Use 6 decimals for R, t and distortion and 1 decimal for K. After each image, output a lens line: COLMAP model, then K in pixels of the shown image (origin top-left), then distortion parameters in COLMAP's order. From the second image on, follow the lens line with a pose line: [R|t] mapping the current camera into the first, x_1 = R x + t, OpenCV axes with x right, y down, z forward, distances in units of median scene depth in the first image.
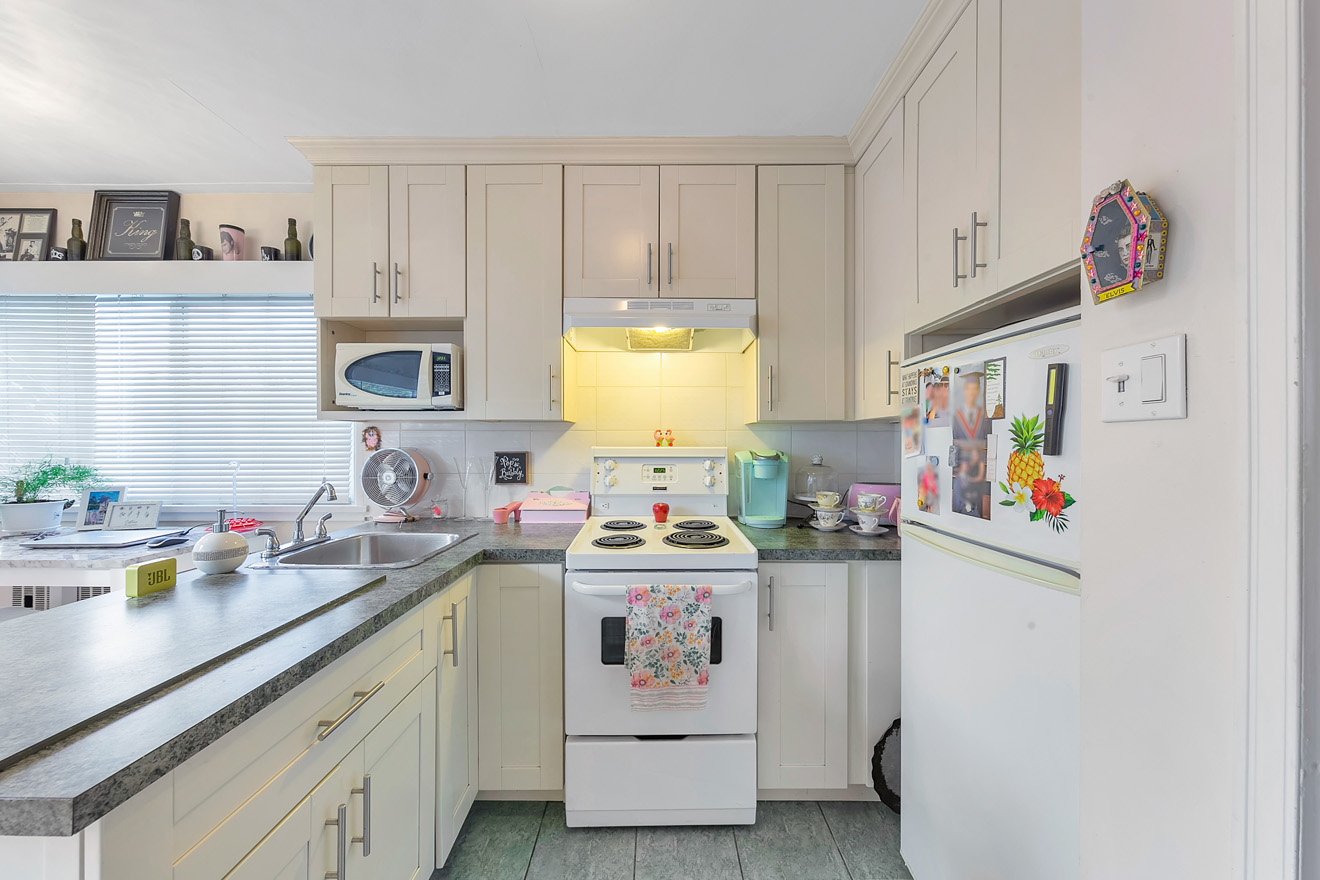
lens RADIAL K [[467.5, 0, 661.3], [0, 467.5, 442.3], [0, 0, 1]] dist [-0.001680, -0.000496]
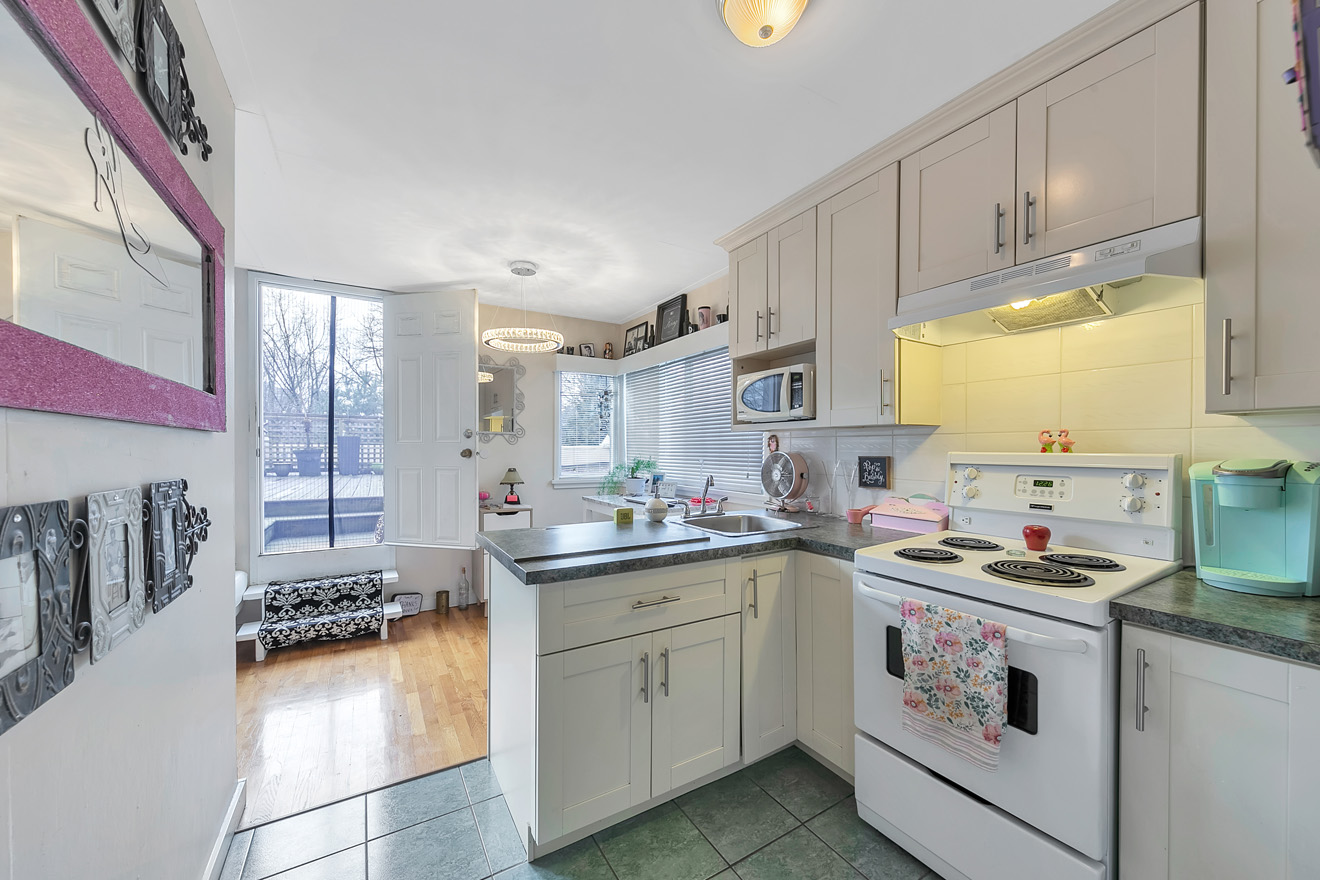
lens RADIAL K [[467.5, 0, 628.4], [0, 467.5, 450.1], [0, 0, 1]] dist [-0.001680, -0.000496]
pose [[0.488129, 0.004853, -0.872758, 0.355488], [-0.000952, 0.999987, 0.005028, 0.002038], [0.872771, -0.001624, 0.488128, 0.034765]]
